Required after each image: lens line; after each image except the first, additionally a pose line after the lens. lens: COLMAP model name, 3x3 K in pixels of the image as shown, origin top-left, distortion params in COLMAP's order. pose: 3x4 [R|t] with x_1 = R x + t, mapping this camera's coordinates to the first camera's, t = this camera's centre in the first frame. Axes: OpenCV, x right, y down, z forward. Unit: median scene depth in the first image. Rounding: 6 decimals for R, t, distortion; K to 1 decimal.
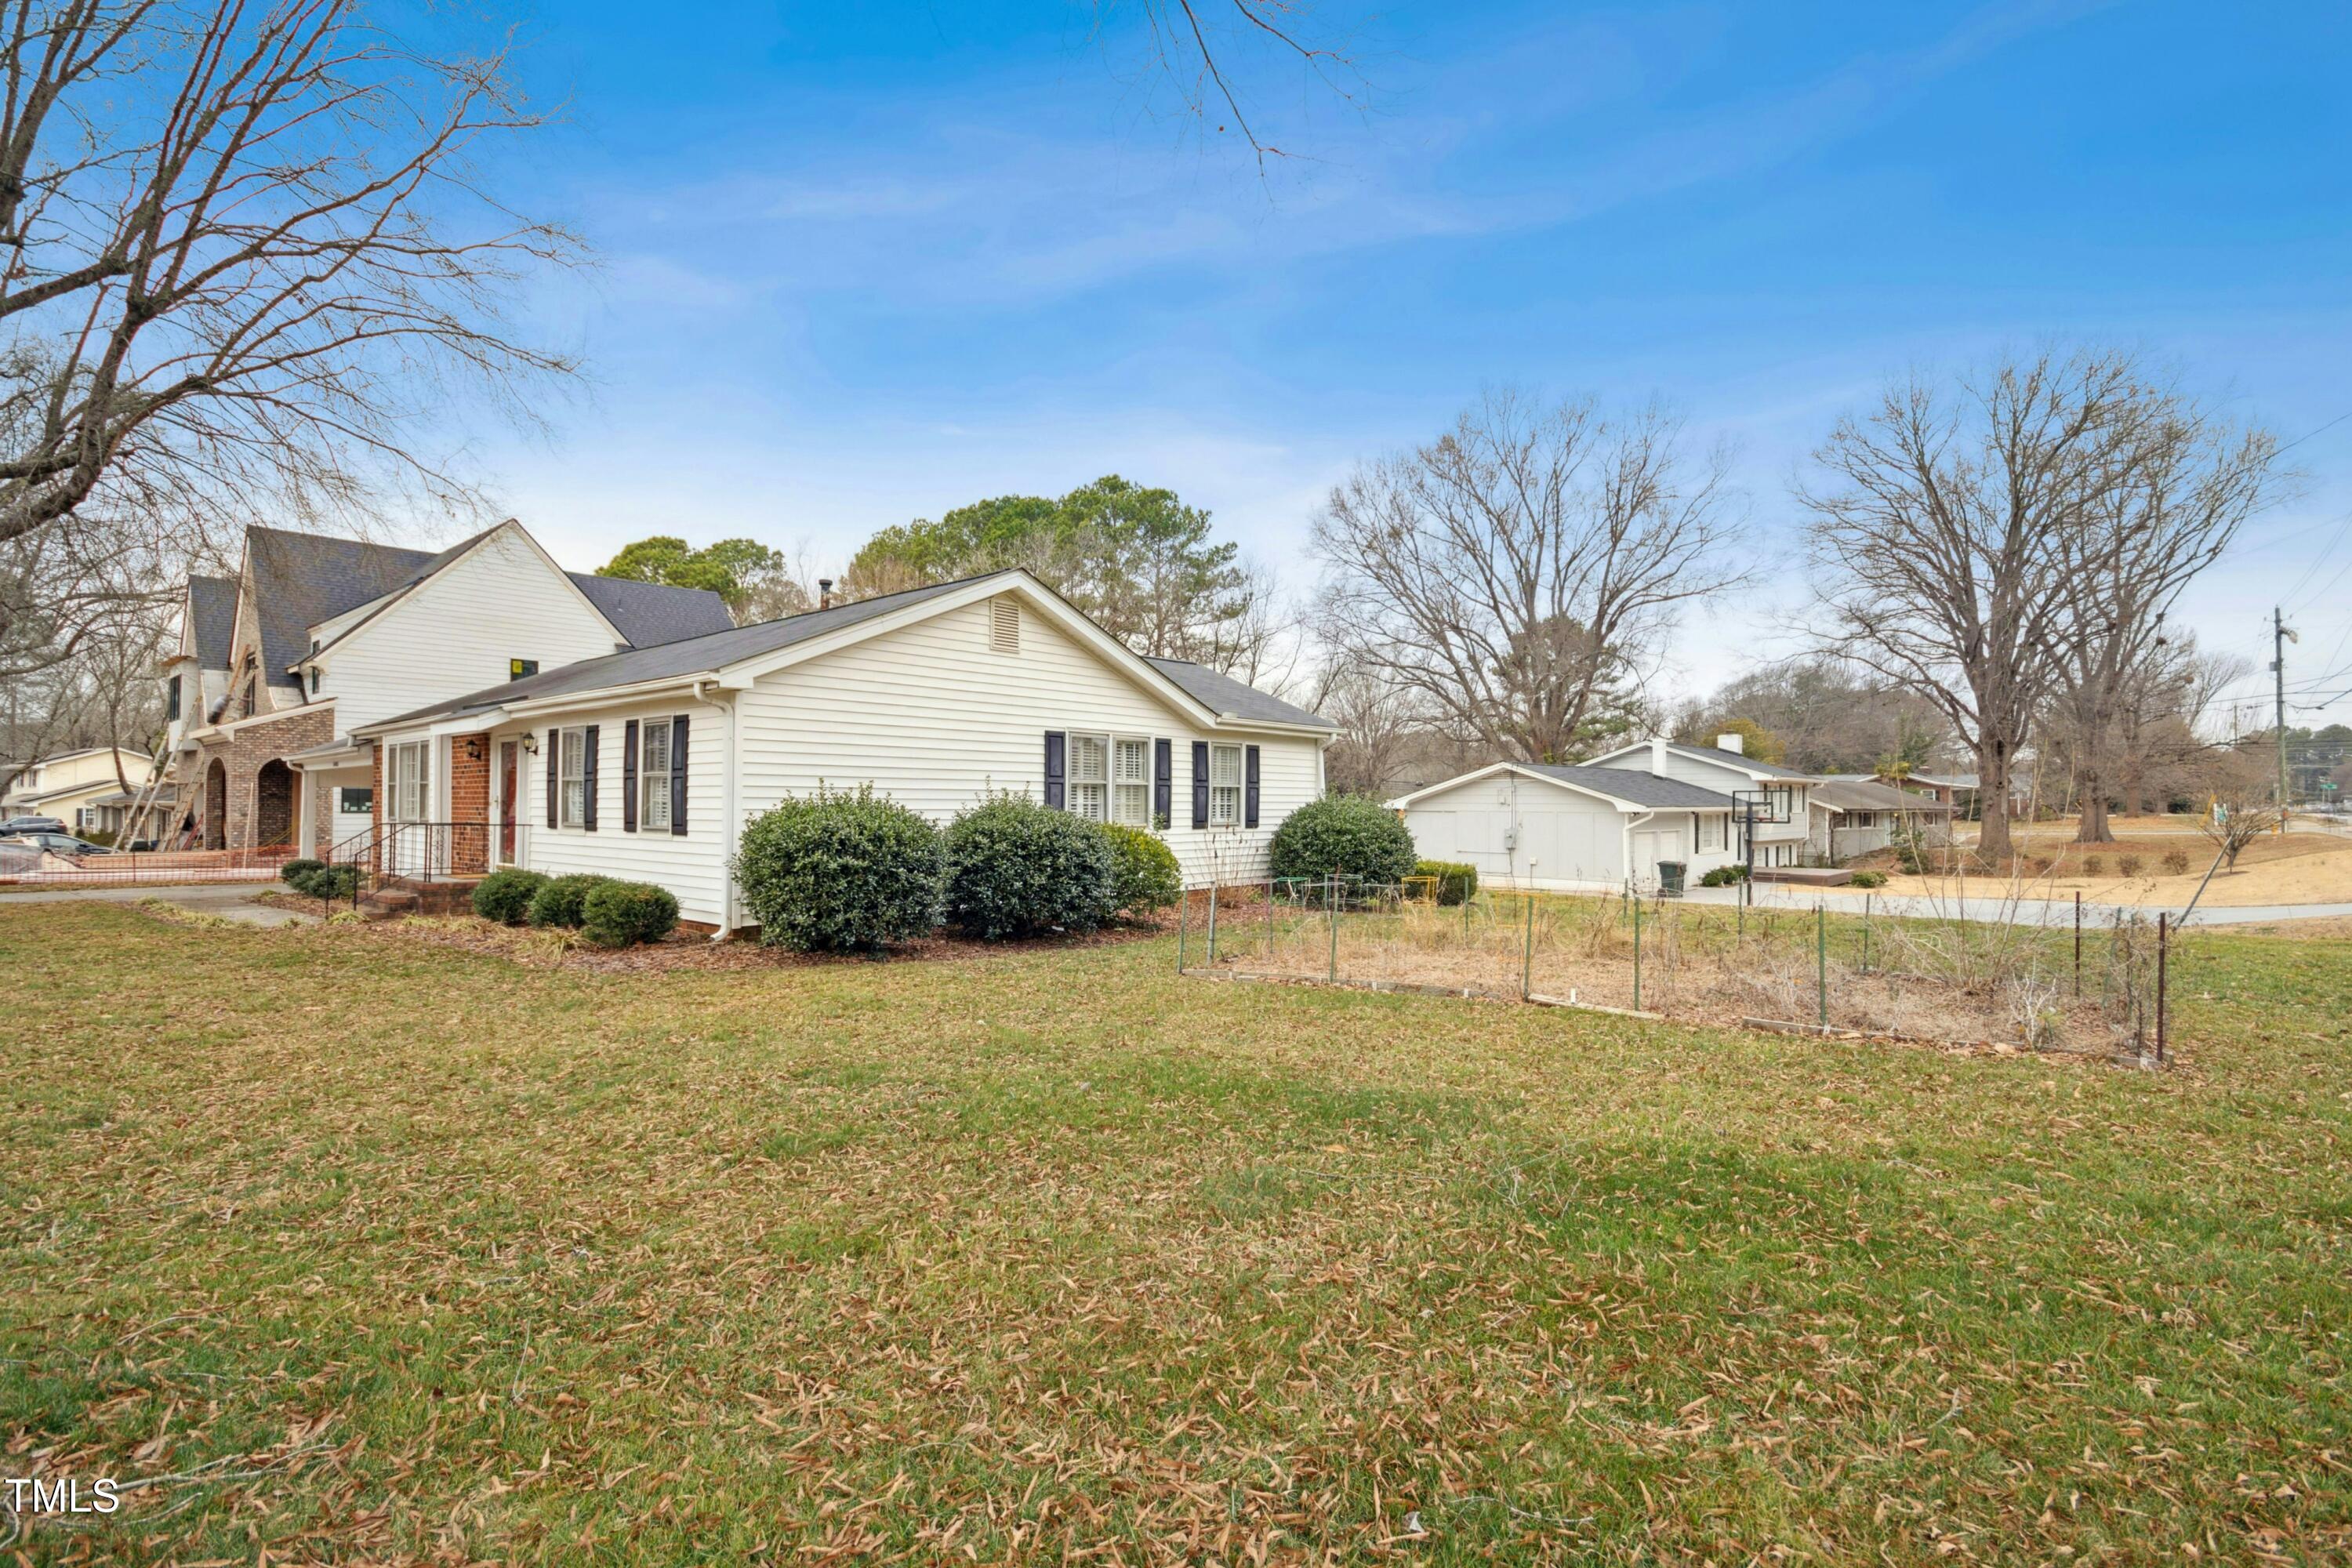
lens RADIAL K [[1127.9, 0, 1175.4], [0, 1127.9, 759.1], [0, 0, 1]] dist [-0.005209, -0.001140]
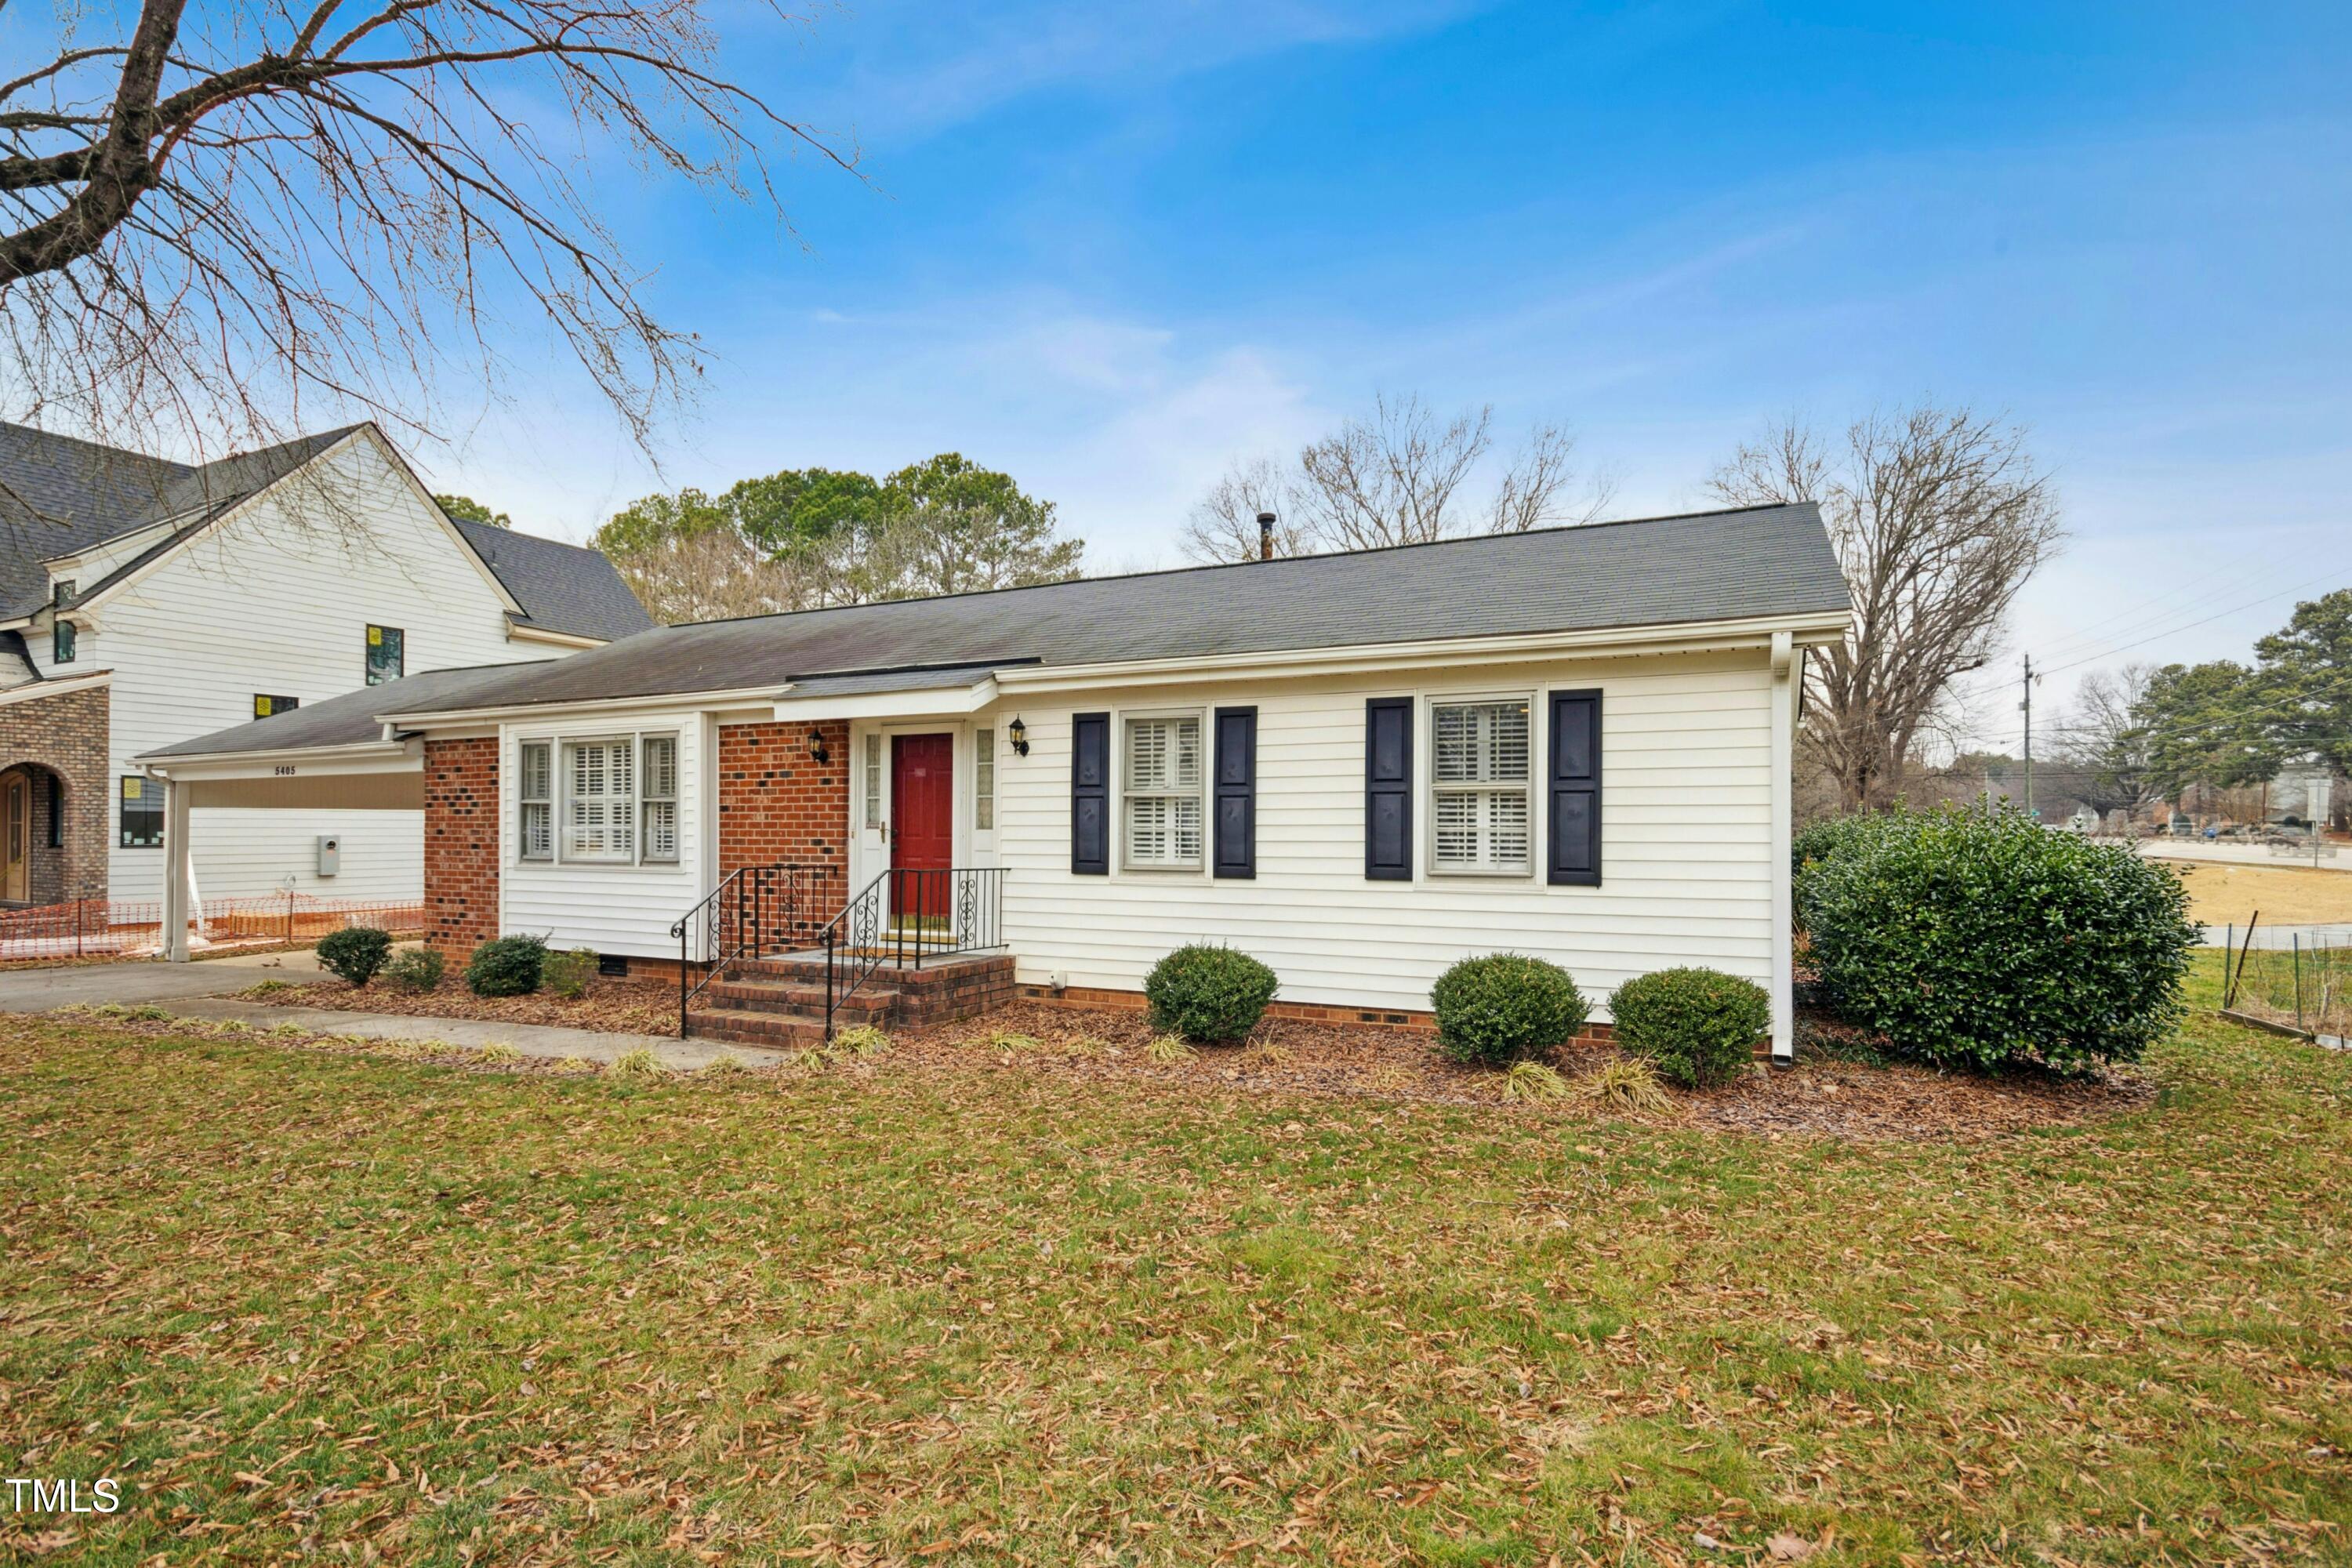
lens RADIAL K [[1185.9, 0, 1176.8], [0, 1185.9, 795.1], [0, 0, 1]] dist [0.000751, 0.000476]
pose [[0.963131, 0.005390, 0.268977, -0.180362], [-0.008065, 0.999928, 0.008838, 0.003331], [-0.268910, -0.010681, 0.963106, 0.093766]]
